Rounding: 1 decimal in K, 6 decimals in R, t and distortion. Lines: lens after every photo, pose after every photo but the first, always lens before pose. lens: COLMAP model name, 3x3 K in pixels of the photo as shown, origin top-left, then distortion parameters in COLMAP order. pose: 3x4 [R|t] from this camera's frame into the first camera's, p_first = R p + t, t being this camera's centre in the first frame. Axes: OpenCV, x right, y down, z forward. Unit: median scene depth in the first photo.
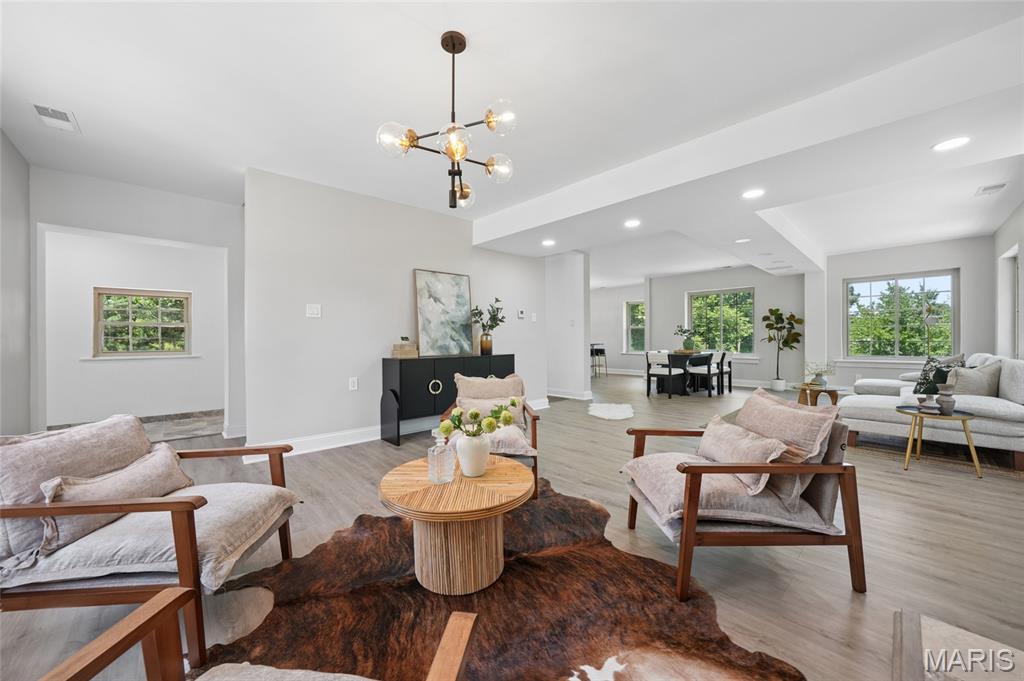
lens RADIAL K [[370.0, 0, 514.4], [0, 370.0, 337.0], [0, 0, 1]] dist [-0.000278, -0.000013]
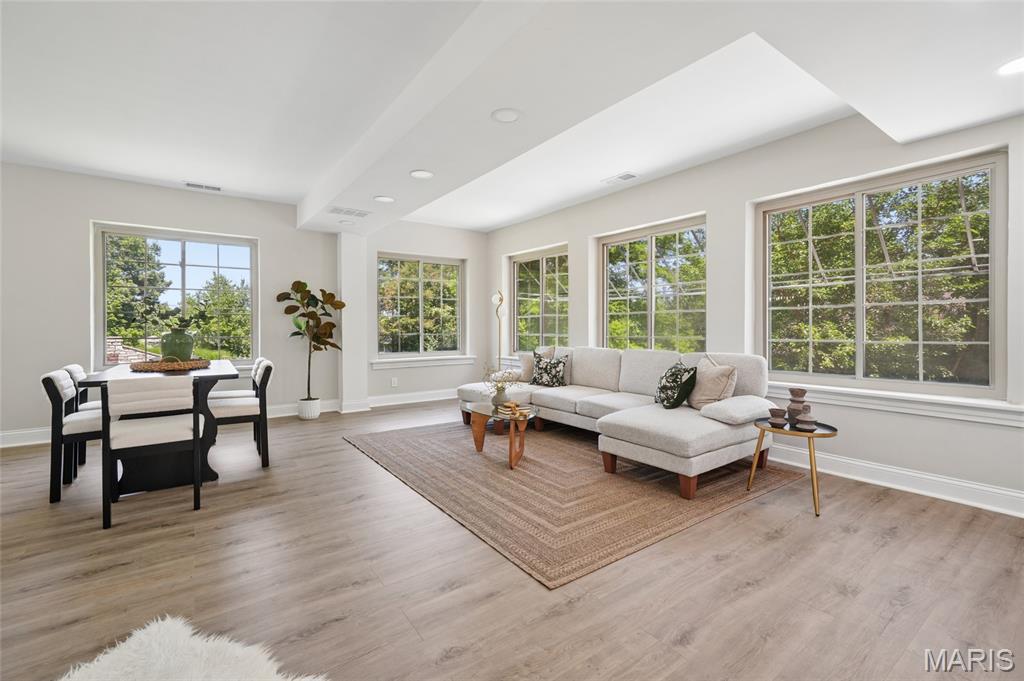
lens RADIAL K [[437.7, 0, 509.3], [0, 437.7, 334.4], [0, 0, 1]] dist [0.002359, 0.000072]
pose [[0.141133, -0.005670, 0.989974, 0.054983], [-0.003793, 0.999973, 0.006267, 0.002713], [-0.989983, -0.004639, 0.141108, 0.576322]]
